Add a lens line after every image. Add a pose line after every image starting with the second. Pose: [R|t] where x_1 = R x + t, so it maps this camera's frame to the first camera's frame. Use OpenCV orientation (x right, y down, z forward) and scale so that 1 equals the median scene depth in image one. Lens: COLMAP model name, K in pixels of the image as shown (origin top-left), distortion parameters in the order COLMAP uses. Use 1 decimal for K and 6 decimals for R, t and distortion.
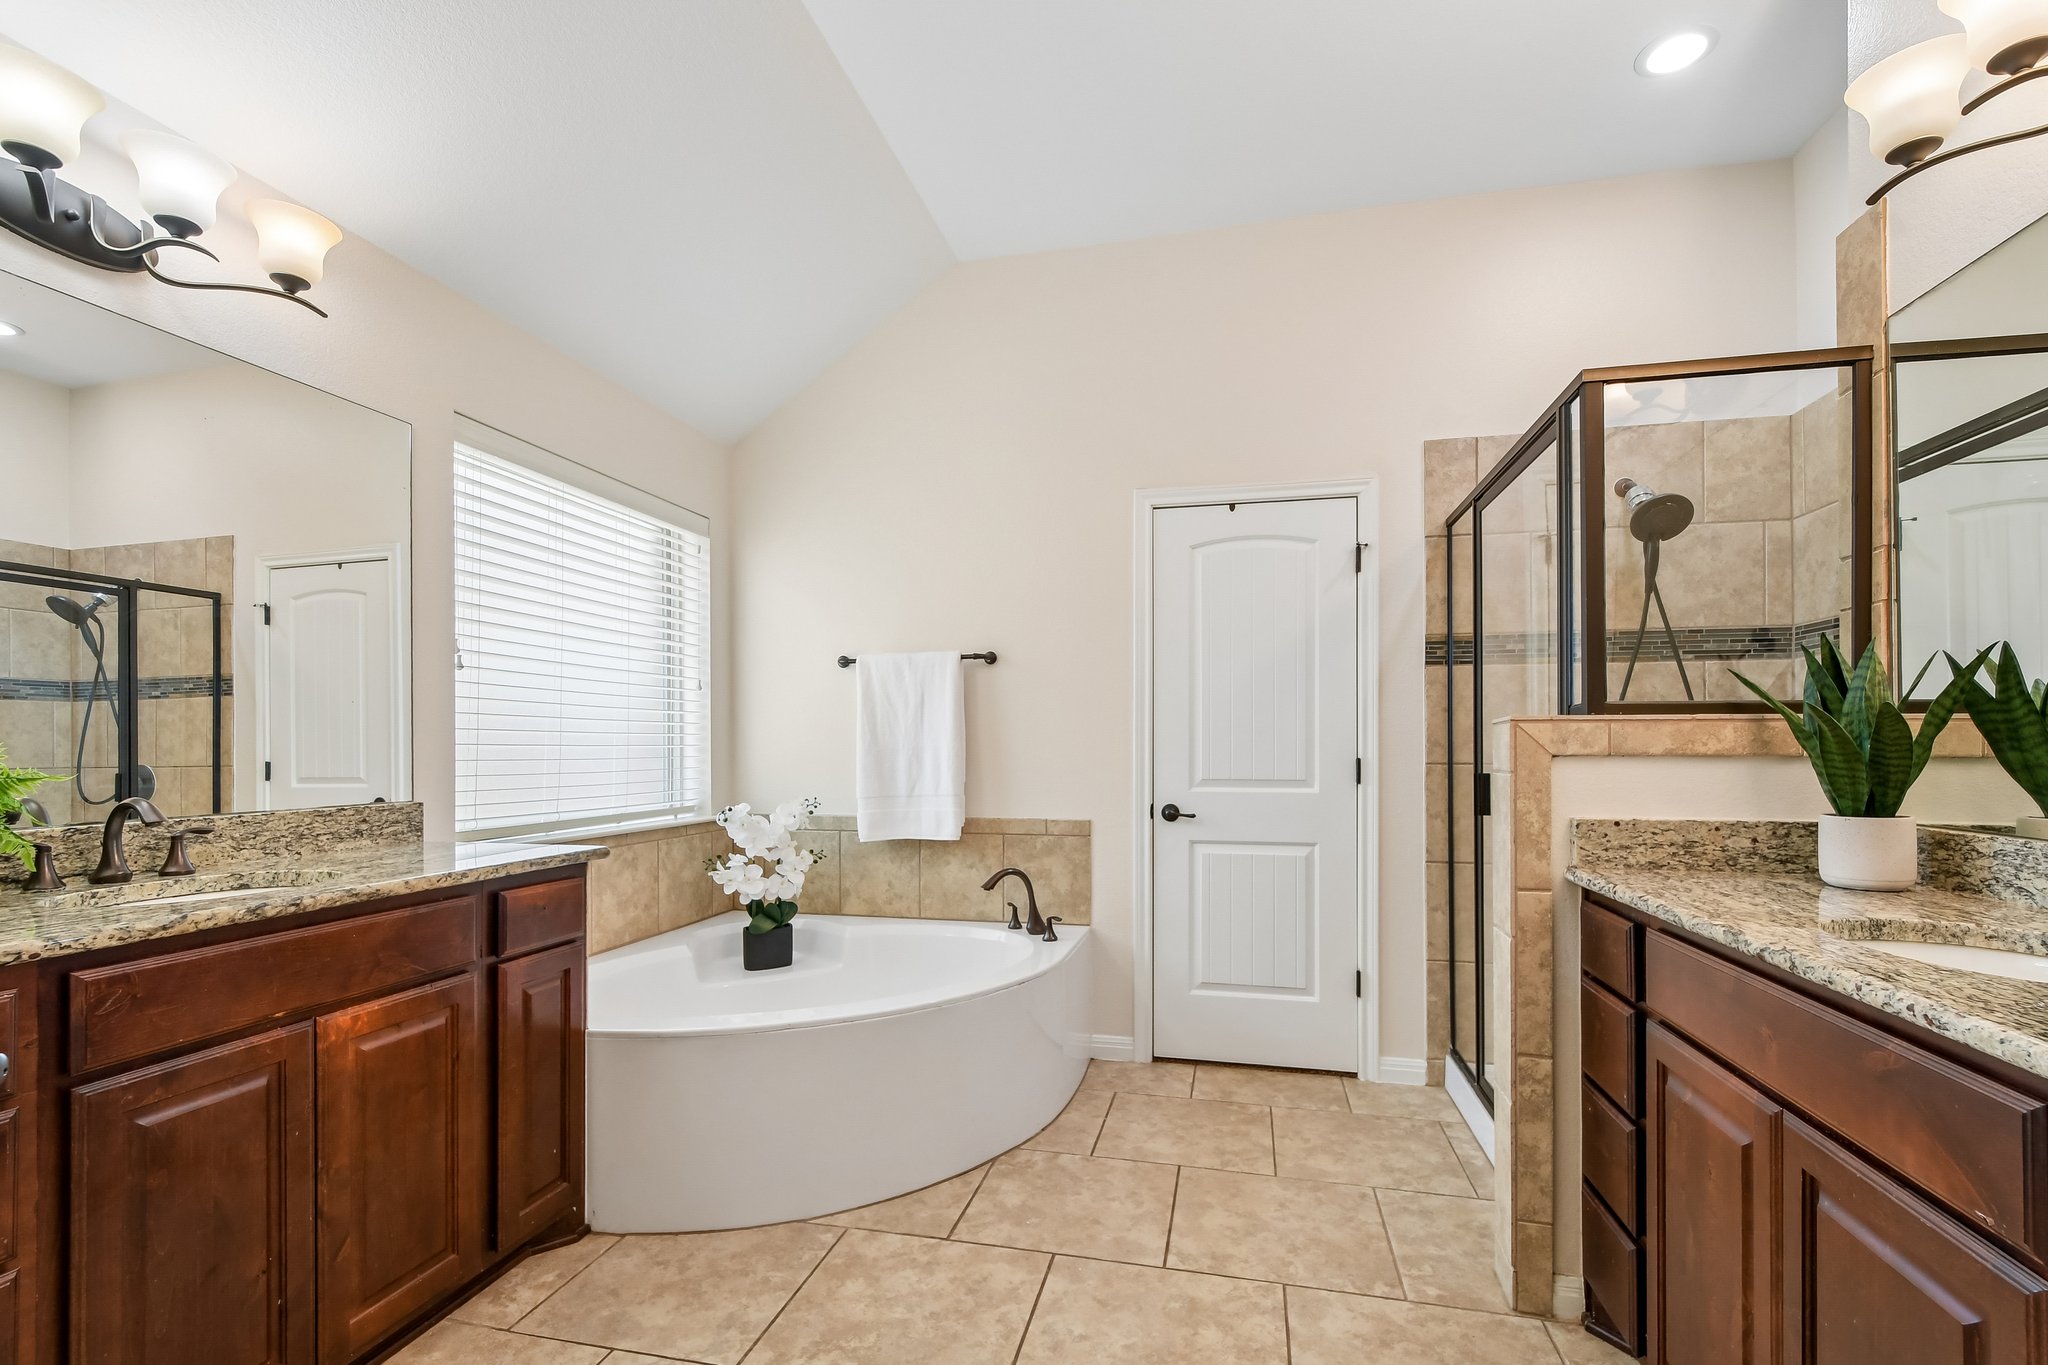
lens RADIAL K [[909.9, 0, 1034.1], [0, 909.9, 755.5], [0, 0, 1]] dist [-0.000138, 0.000076]
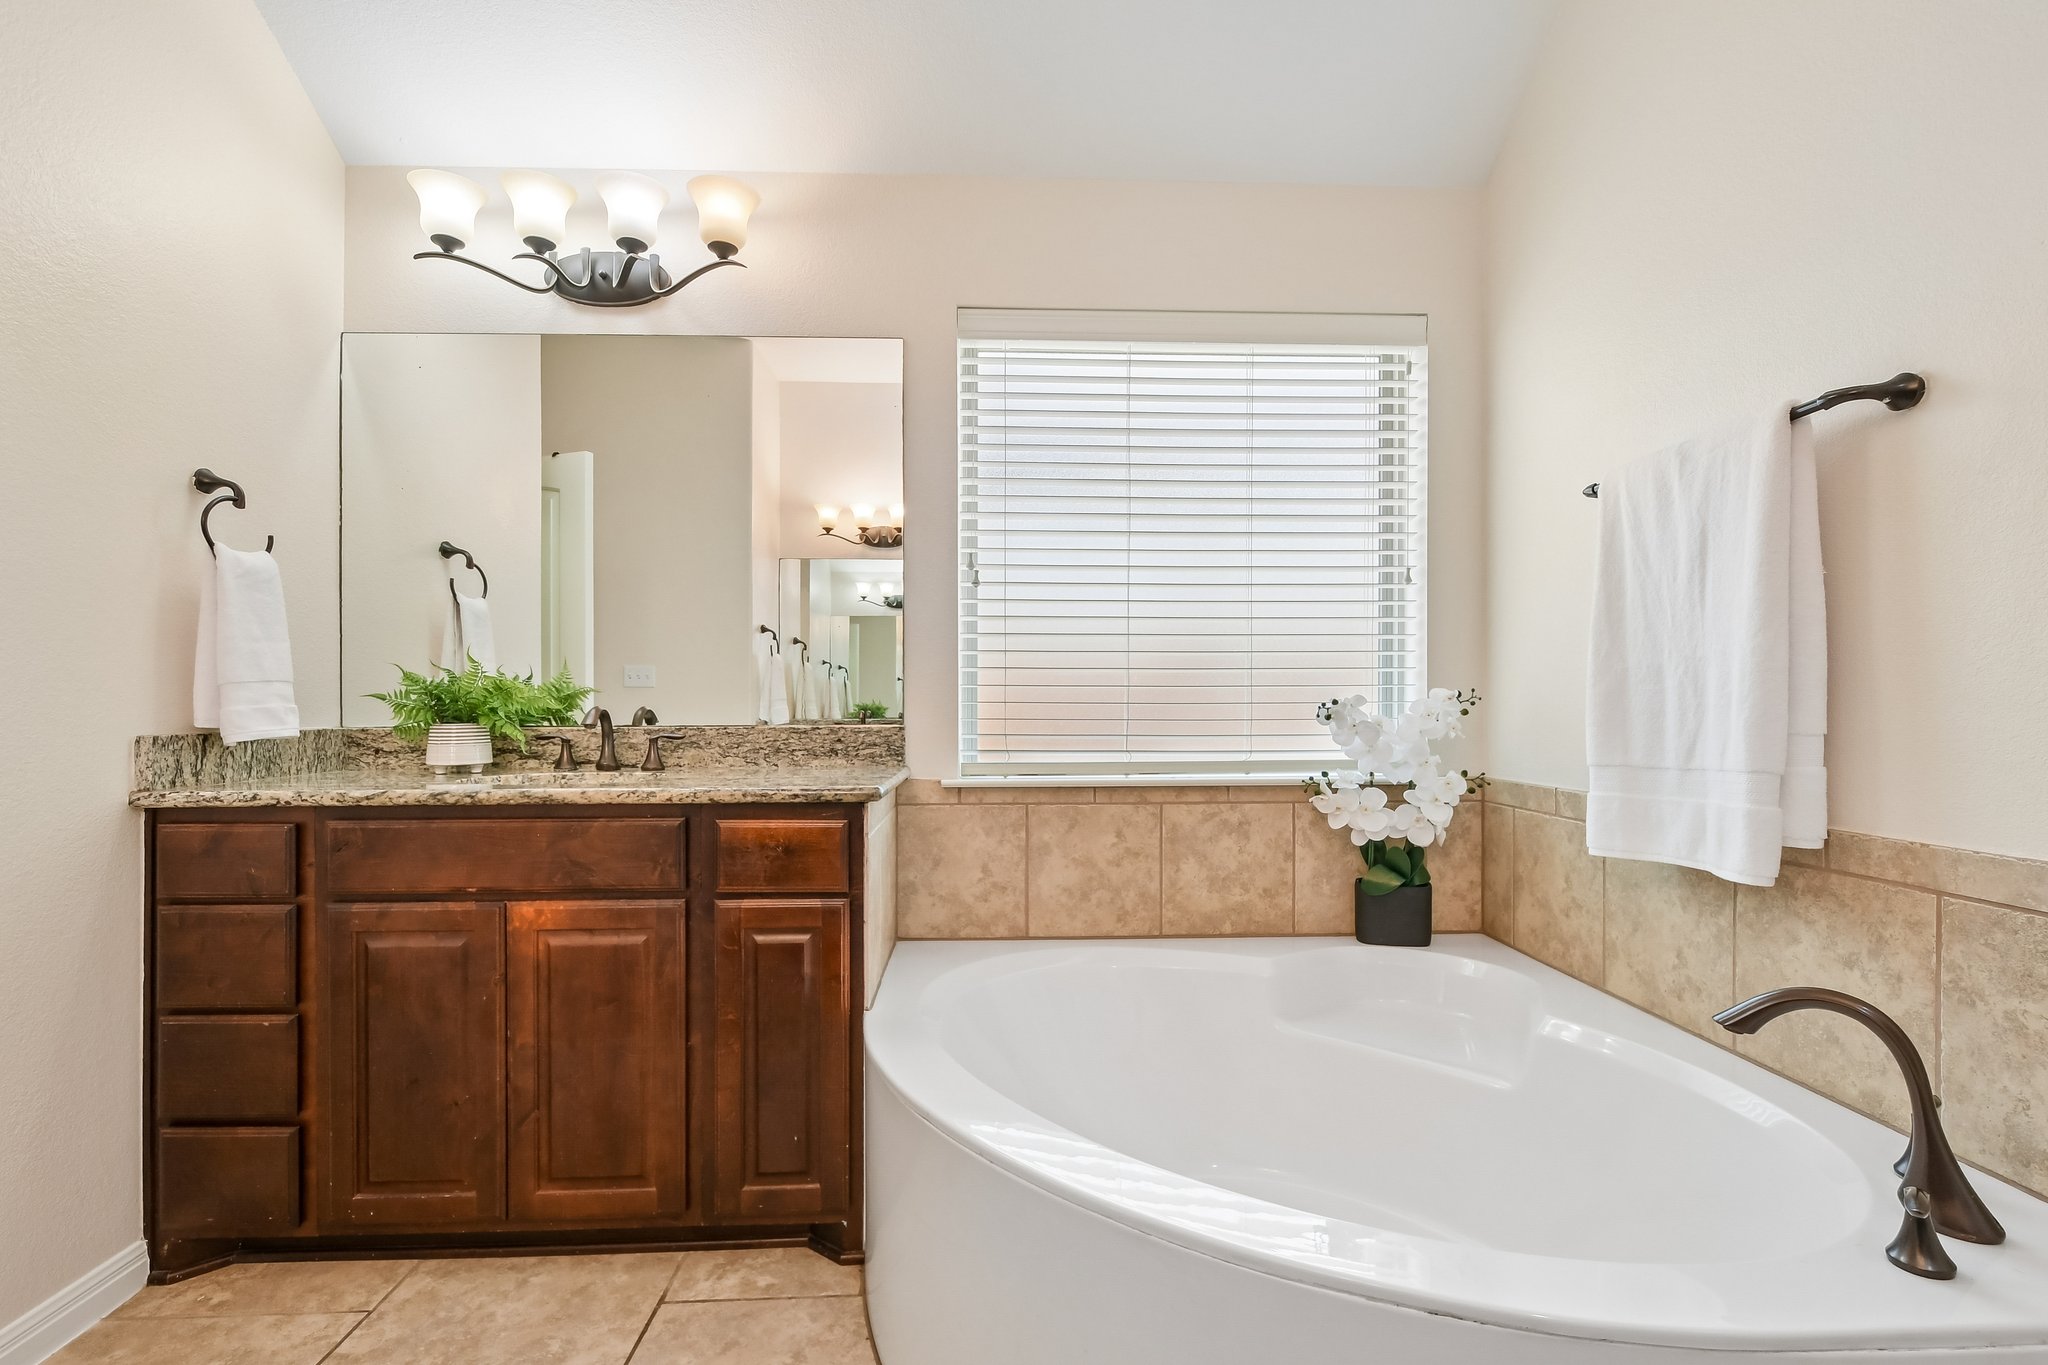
lens RADIAL K [[927.7, 0, 1025.1], [0, 927.7, 715.8], [0, 0, 1]] dist [0.001675, 0.000050]
pose [[0.275615, 0.013956, -0.961167, 0.342175], [-0.009308, 0.999886, 0.011850, 0.029969], [0.961223, 0.005681, 0.275714, 0.935816]]
